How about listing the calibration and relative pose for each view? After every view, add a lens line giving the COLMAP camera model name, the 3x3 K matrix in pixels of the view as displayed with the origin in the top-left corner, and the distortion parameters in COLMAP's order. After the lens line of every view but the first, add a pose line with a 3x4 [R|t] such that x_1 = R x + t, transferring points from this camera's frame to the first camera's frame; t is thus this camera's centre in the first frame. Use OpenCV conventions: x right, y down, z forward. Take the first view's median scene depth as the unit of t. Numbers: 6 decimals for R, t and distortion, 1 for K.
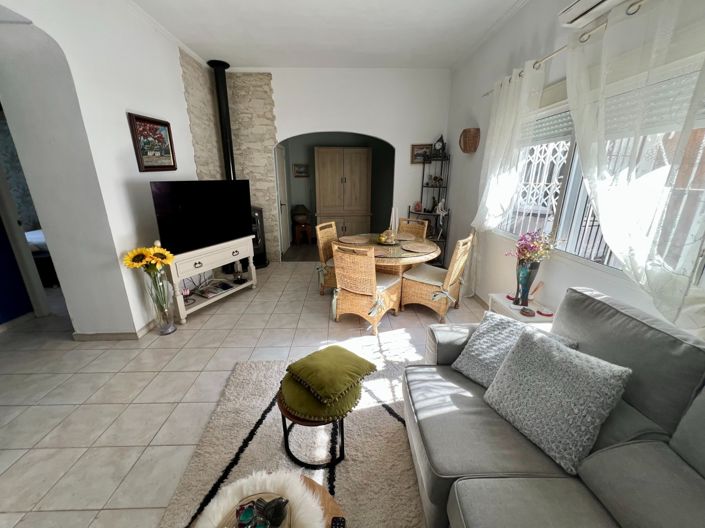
lens RADIAL K [[283.2, 0, 350.1], [0, 283.2, 264.4], [0, 0, 1]] dist [-0.000662, 0.000747]
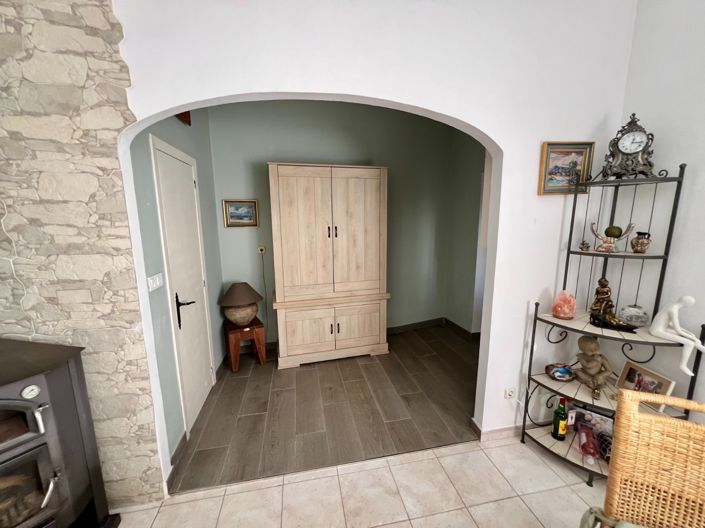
lens RADIAL K [[283.2, 0, 350.1], [0, 283.2, 264.4], [0, 0, 1]] dist [-0.000662, 0.000747]
pose [[0.986850, -0.039713, 0.156686, -0.133425], [0.060025, 0.990070, -0.127112, -0.337656], [-0.150082, 0.134846, 0.979435, 1.002712]]
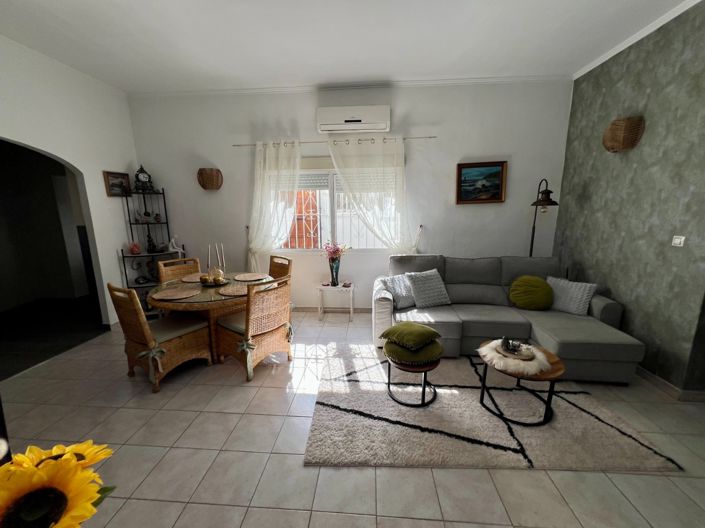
lens RADIAL K [[283.2, 0, 350.1], [0, 283.2, 264.4], [0, 0, 1]] dist [-0.000662, 0.000747]
pose [[0.101324, -0.193329, 0.975888, -0.724208], [0.304509, 0.939883, 0.154580, -0.149618], [-0.947105, 0.281504, 0.154103, 0.468210]]
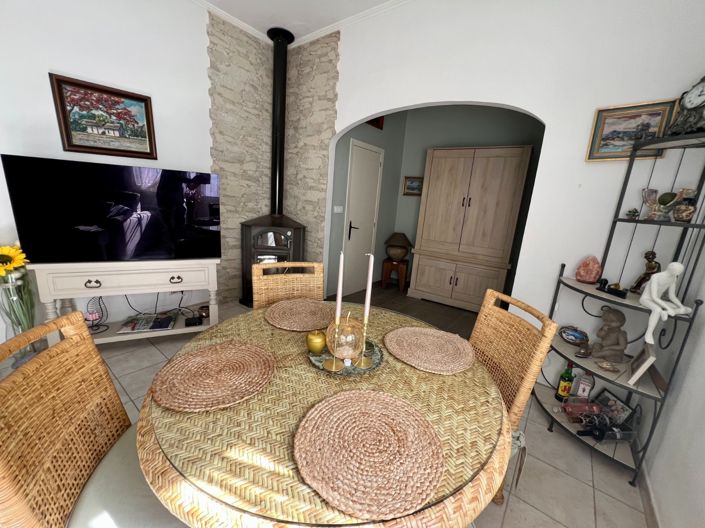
lens RADIAL K [[283.1, 0, 350.8], [0, 283.1, 264.4], [0, 0, 1]] dist [-0.000173, 0.000019]
pose [[0.766931, 0.194857, -0.611431, 0.337941], [-0.257979, 0.966023, -0.015726, -0.185263], [0.587592, 0.169797, 0.791142, 0.769451]]
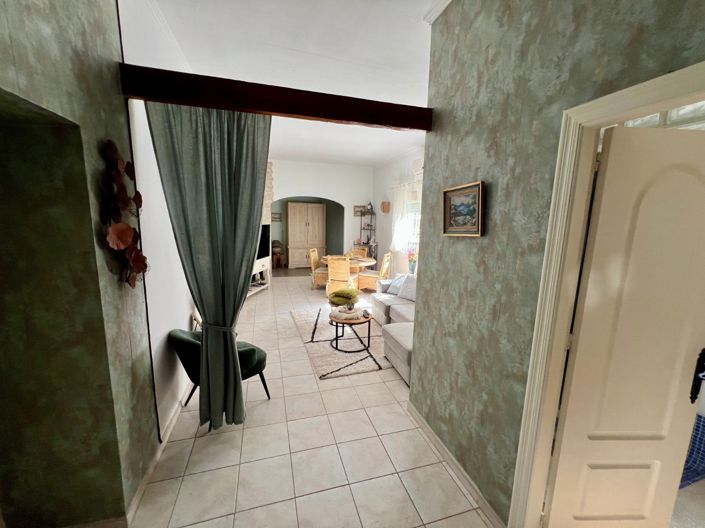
lens RADIAL K [[283.2, 0, 350.1], [0, 283.2, 264.4], [0, 0, 1]] dist [-0.000662, 0.000747]
pose [[0.965103, -0.017841, 0.261264, -0.374231], [0.053599, 0.990013, -0.130387, 0.220658], [-0.256328, 0.139840, 0.956421, -0.846108]]
